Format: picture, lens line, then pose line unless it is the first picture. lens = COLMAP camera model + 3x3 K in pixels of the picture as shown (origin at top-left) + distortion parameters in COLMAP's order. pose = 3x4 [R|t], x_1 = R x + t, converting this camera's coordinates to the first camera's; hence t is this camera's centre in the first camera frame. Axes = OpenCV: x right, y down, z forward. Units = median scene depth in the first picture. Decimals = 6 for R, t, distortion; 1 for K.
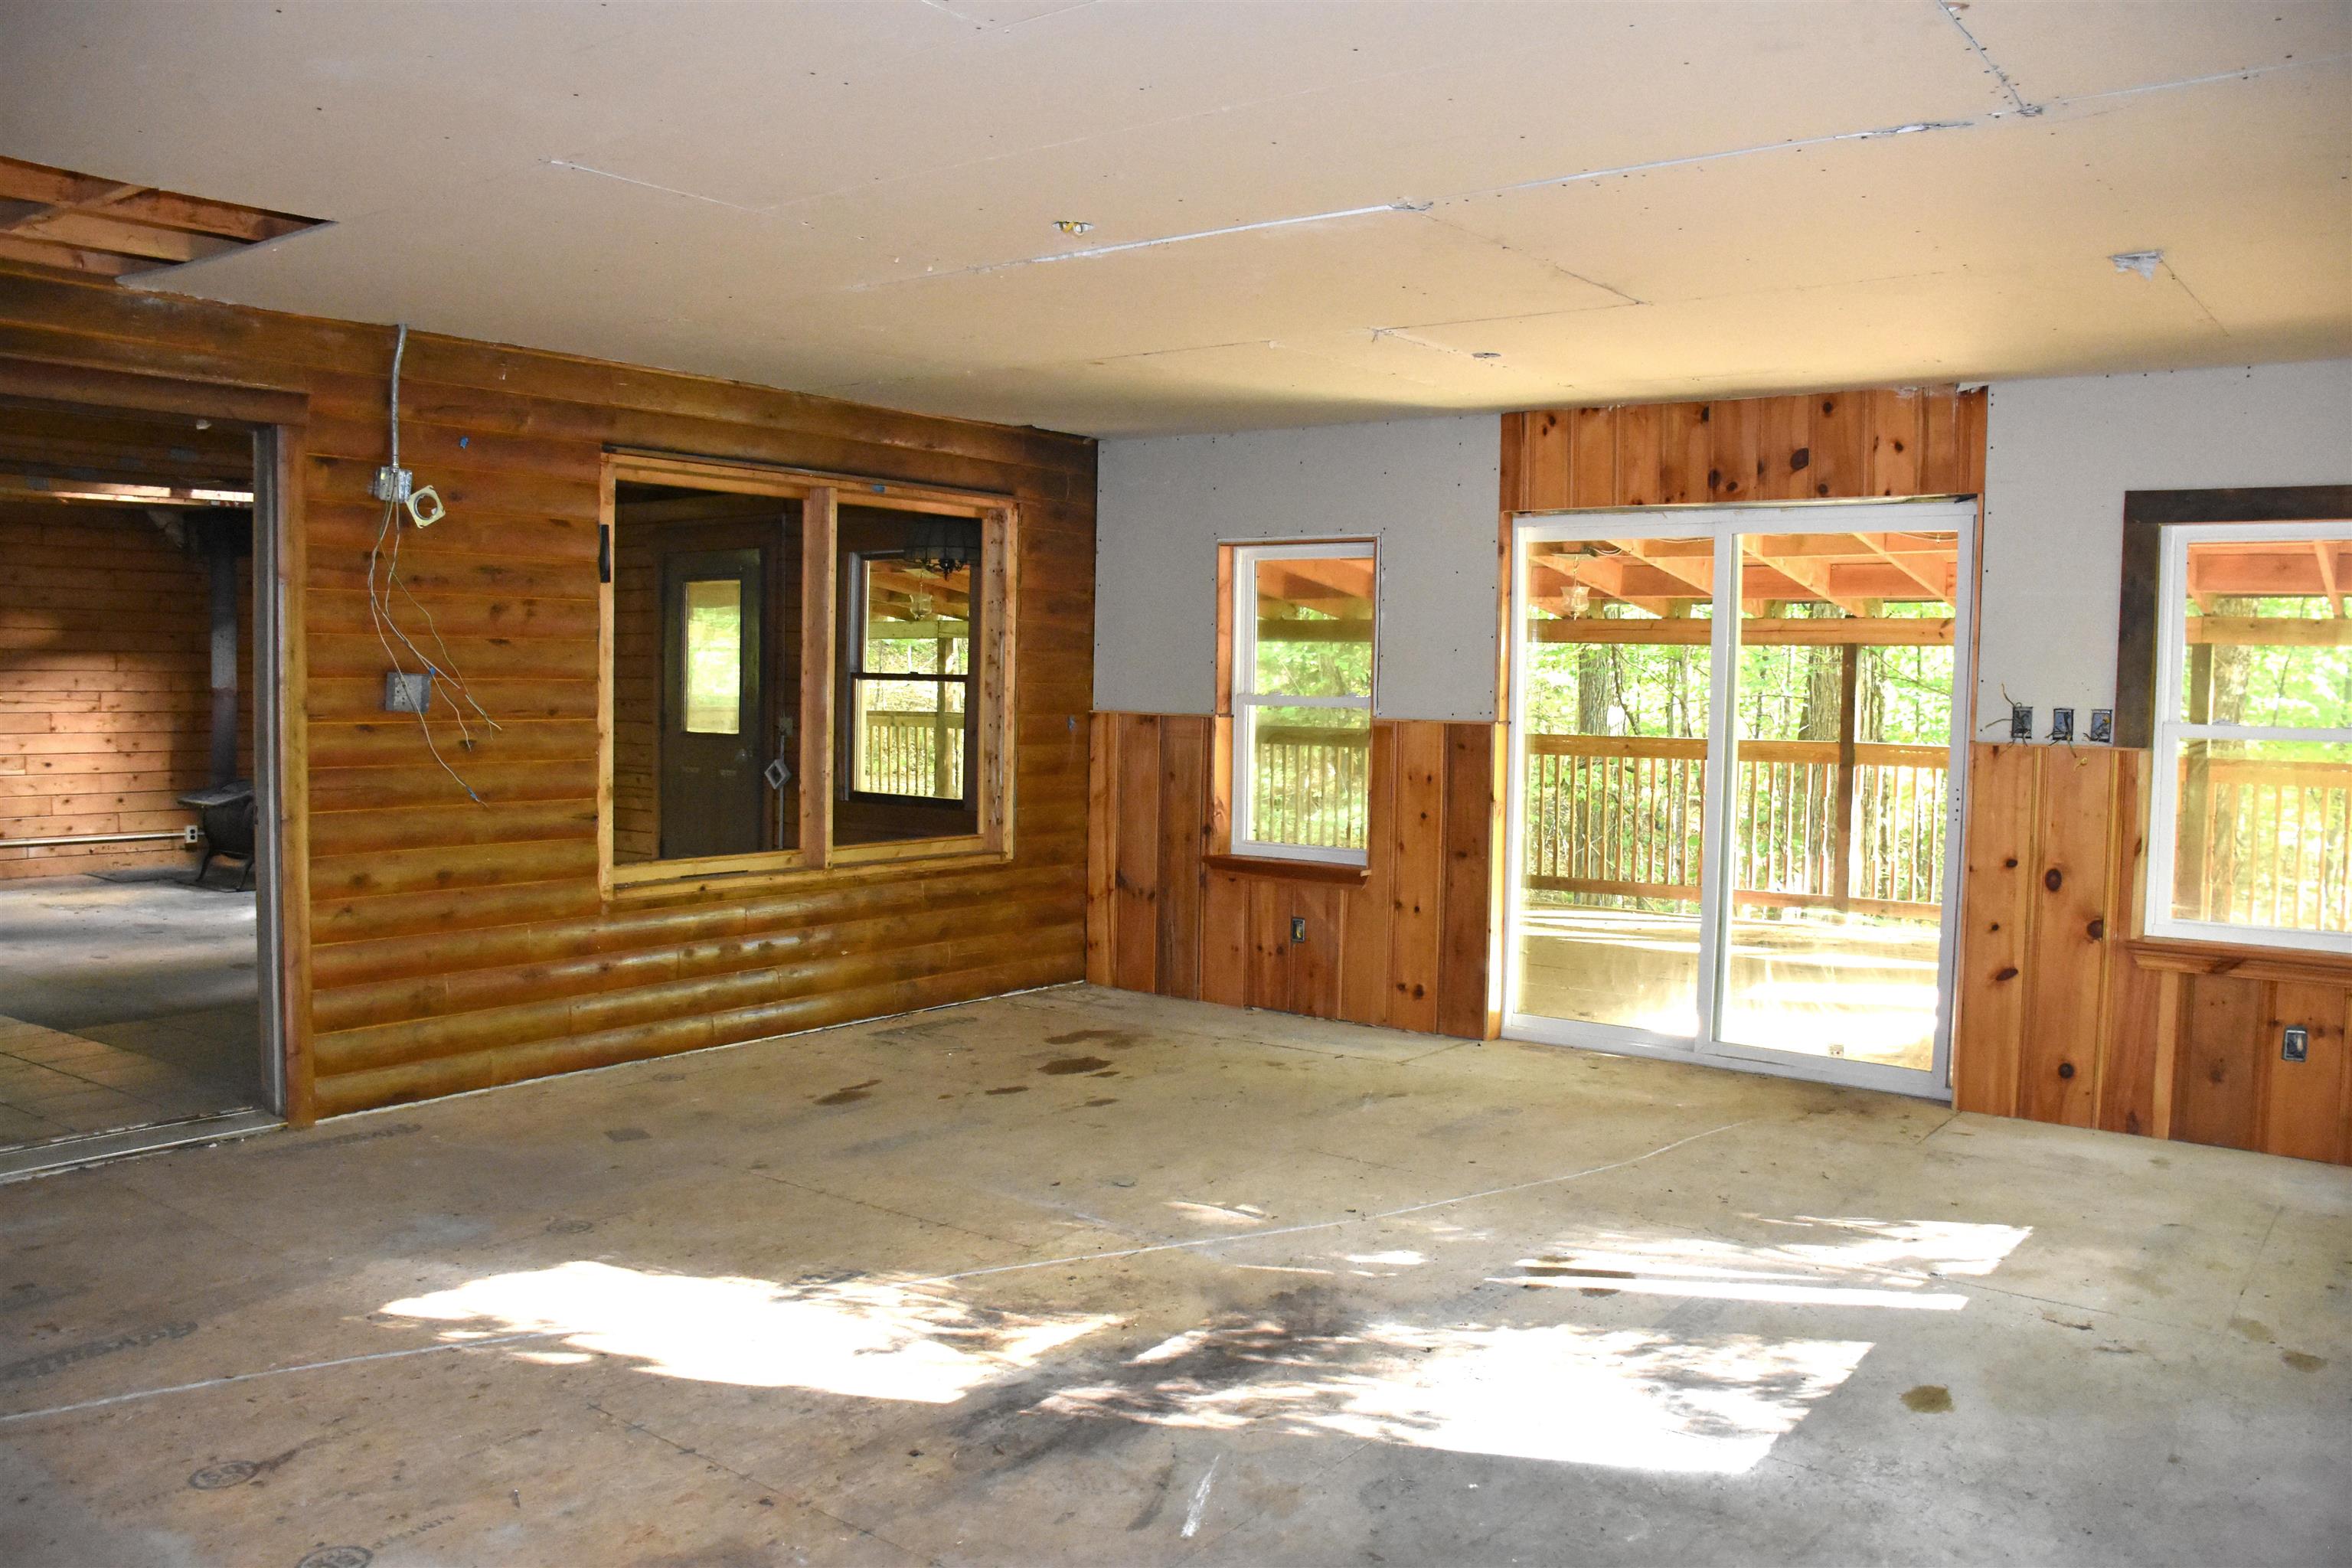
lens RADIAL K [[1830.4, 0, 1185.5], [0, 1830.4, 807.8], [0, 0, 1]] dist [-0.154050, 0.113874]
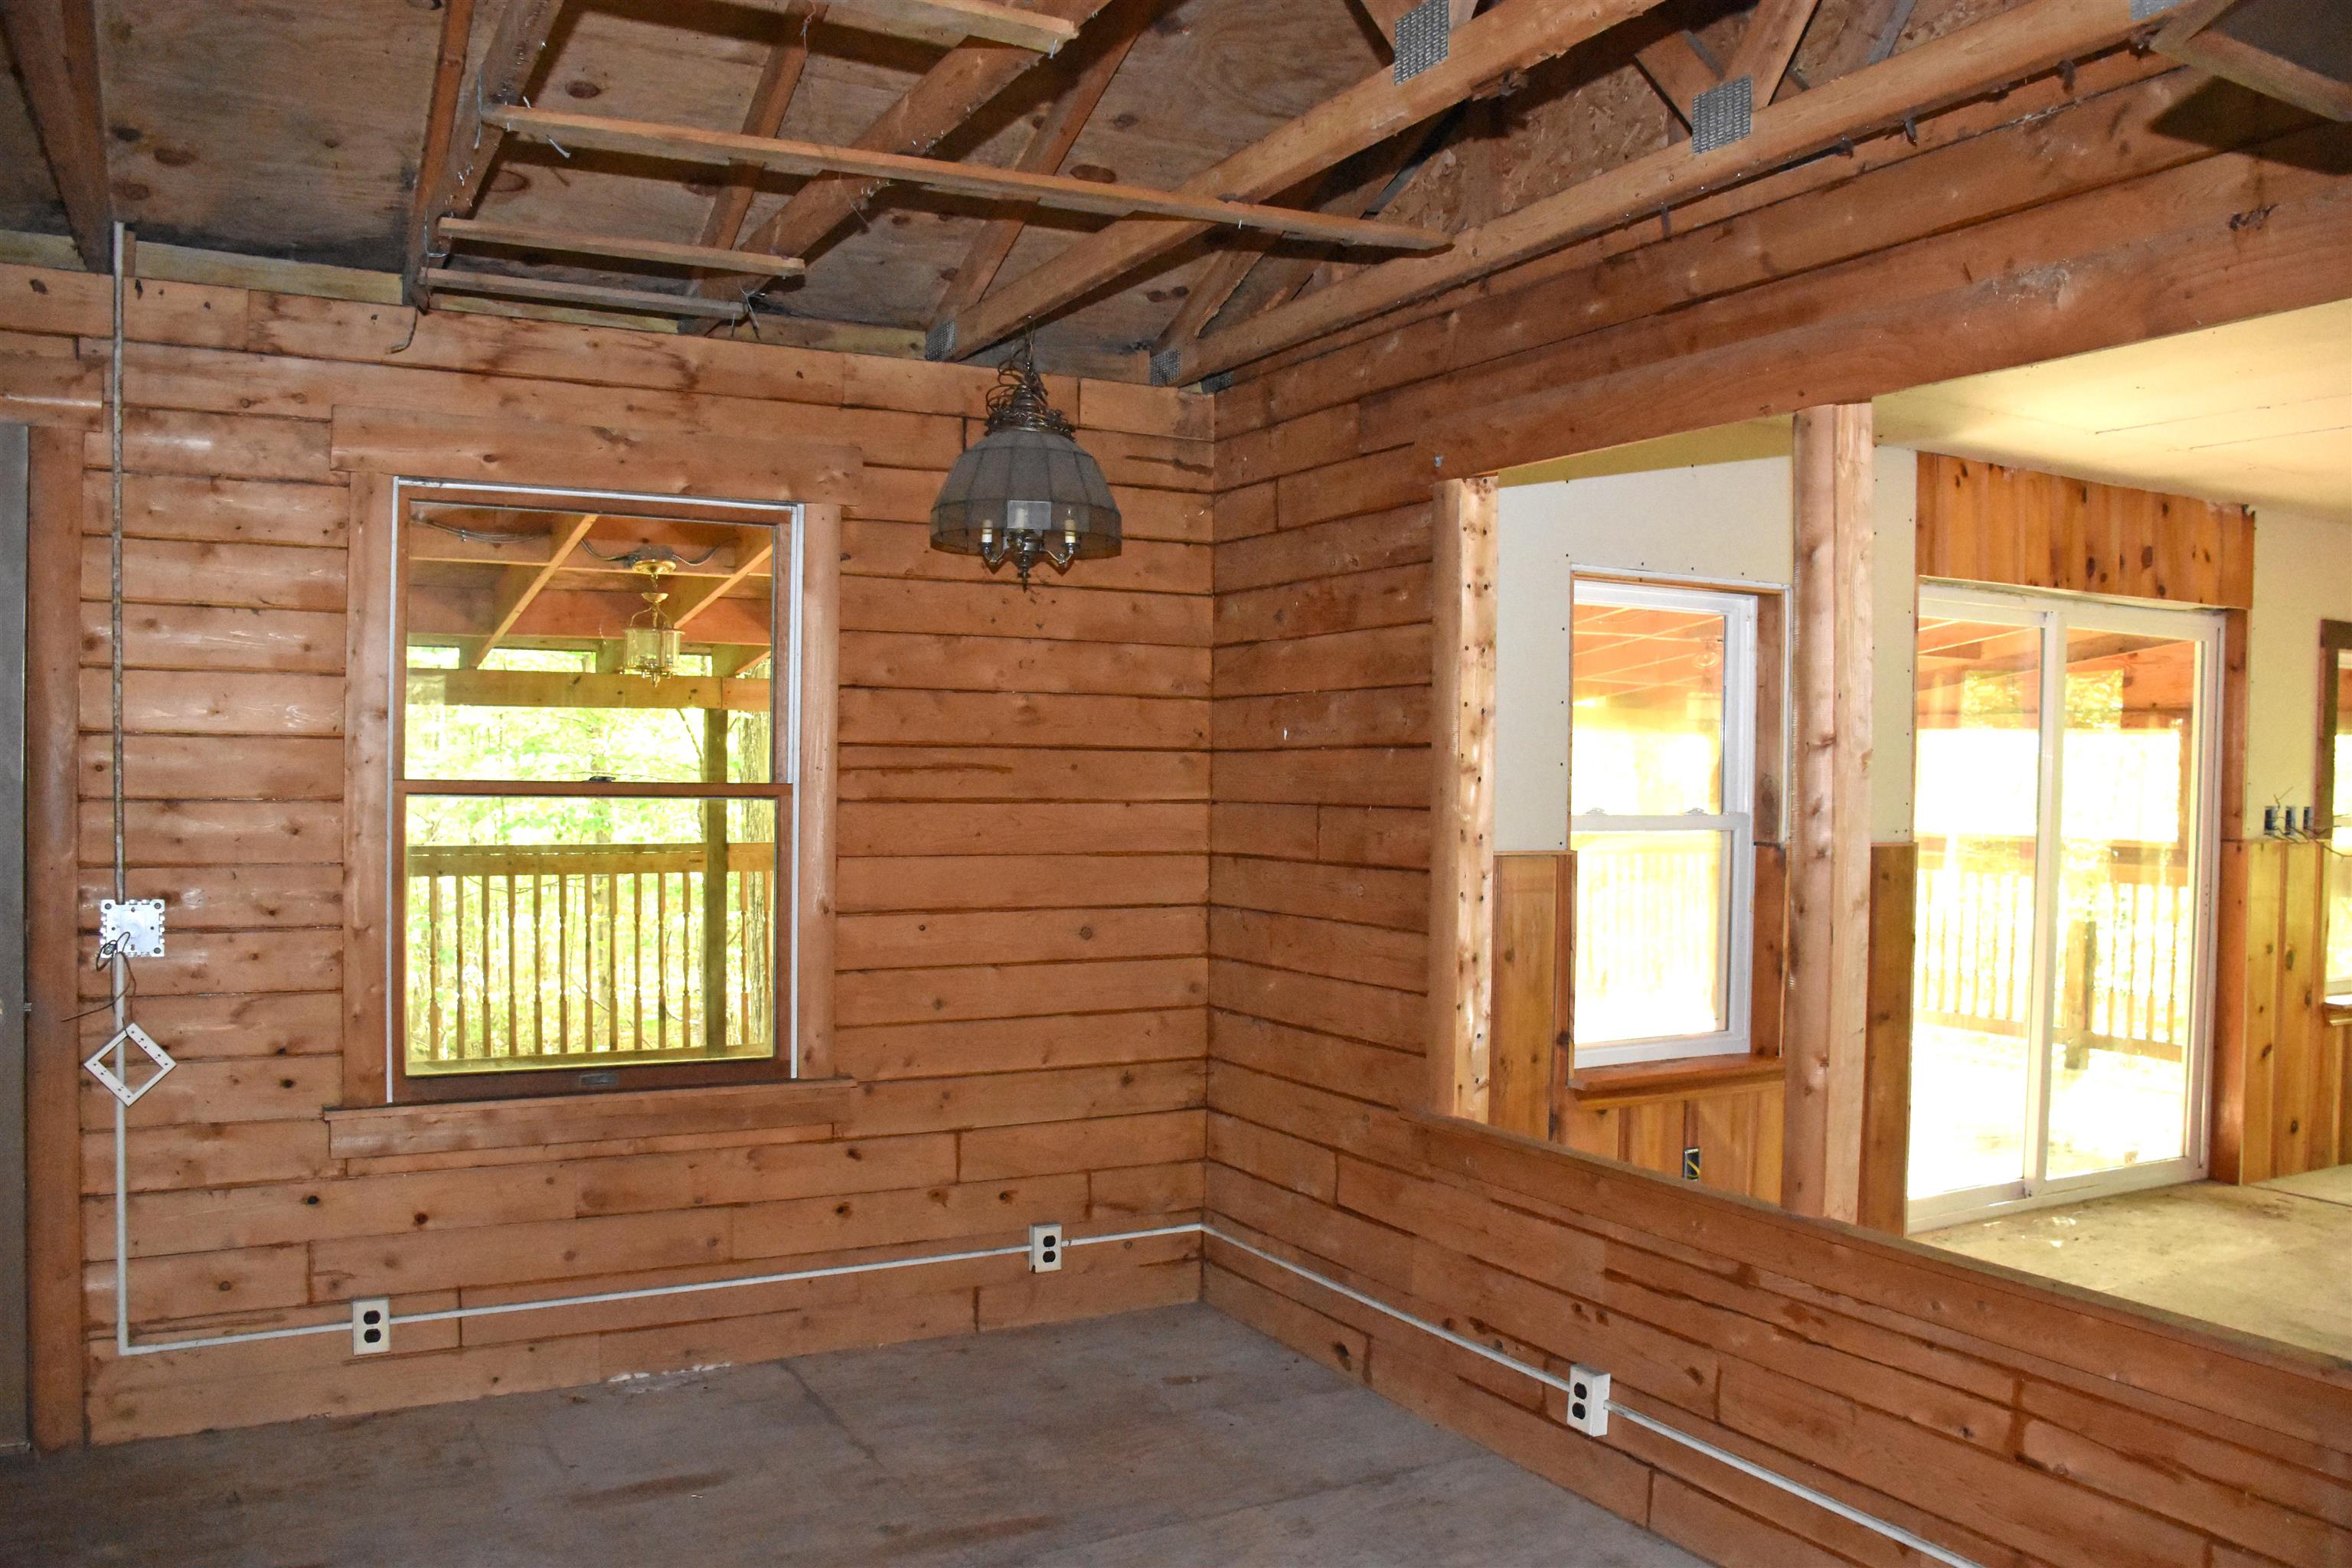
lens RADIAL K [[1830.4, 0, 1185.5], [0, 1830.4, 807.8], [0, 0, 1]] dist [-0.154050, 0.113874]
pose [[0.409624, -0.030264, 0.911752, -0.788409], [0.059201, 0.998225, 0.006537, -0.102031], [-0.910332, 0.051299, 0.410688, 1.154644]]
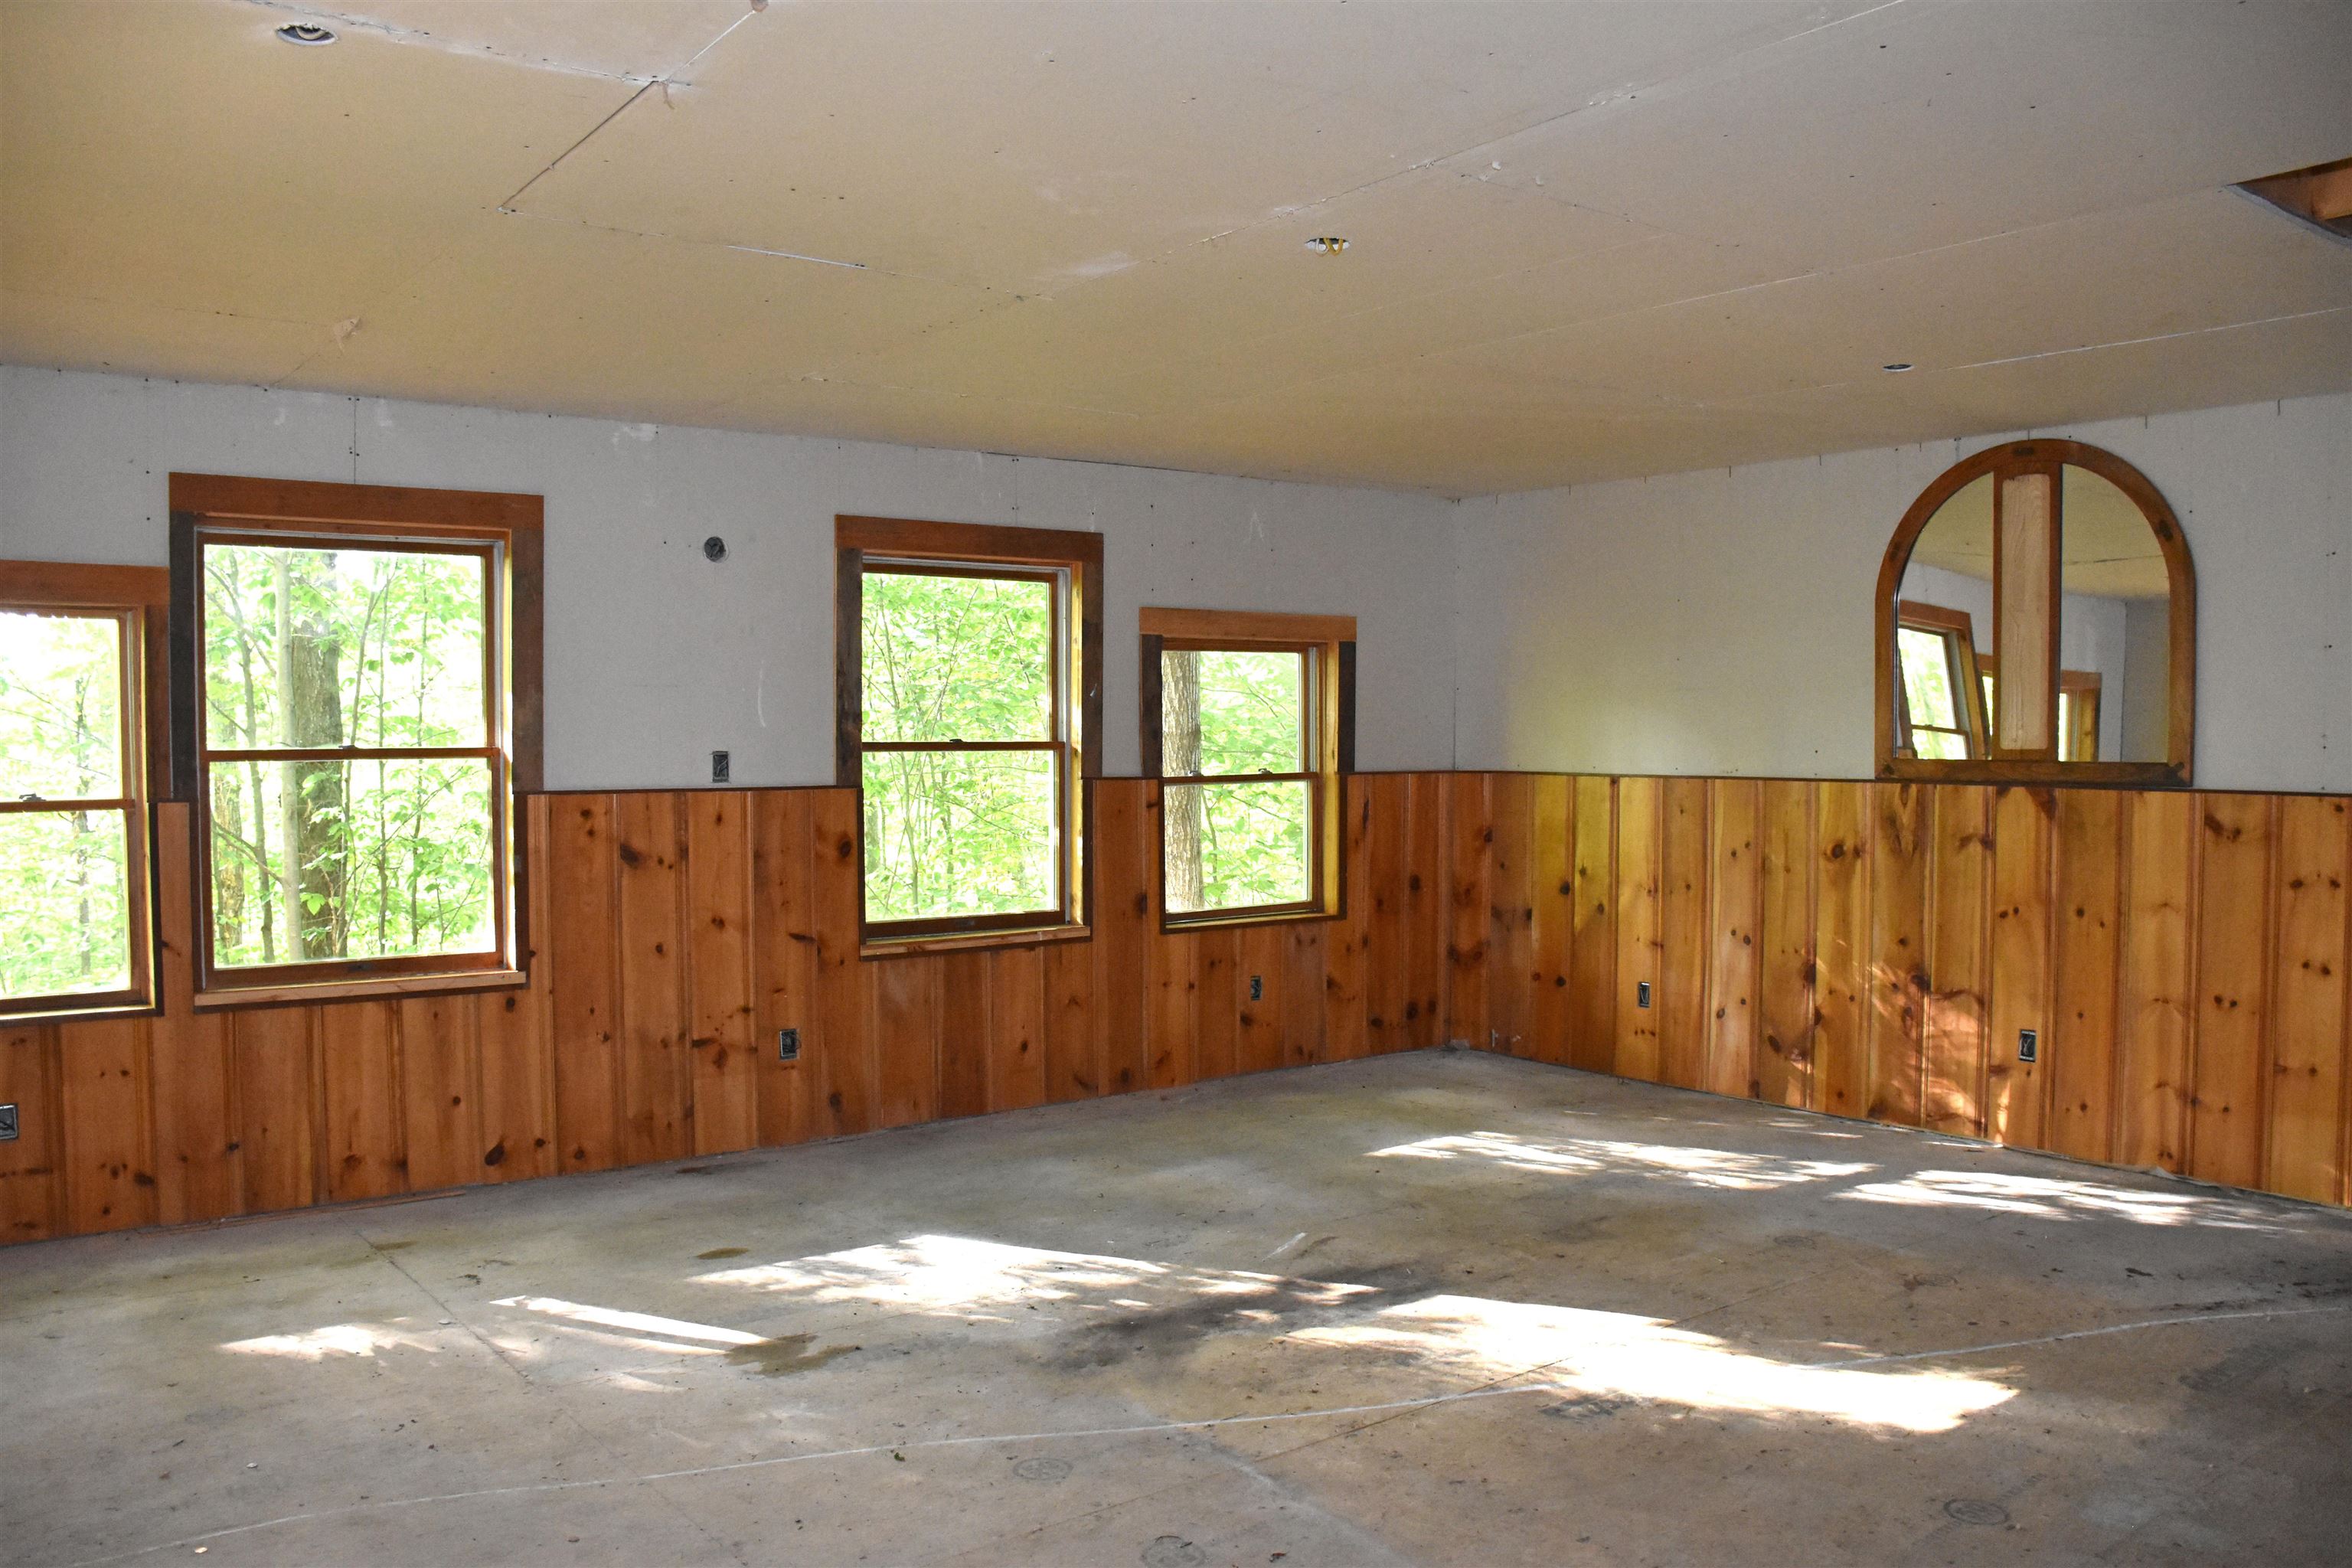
lens RADIAL K [[1830.4, 0, 1185.5], [0, 1830.4, 807.8], [0, 0, 1]] dist [-0.154050, 0.113874]
pose [[-0.966191, -0.026996, 0.256412, -0.160479], [0.003856, 0.992879, 0.119064, -0.100869], [-0.257800, 0.116027, -0.959206, 1.316328]]
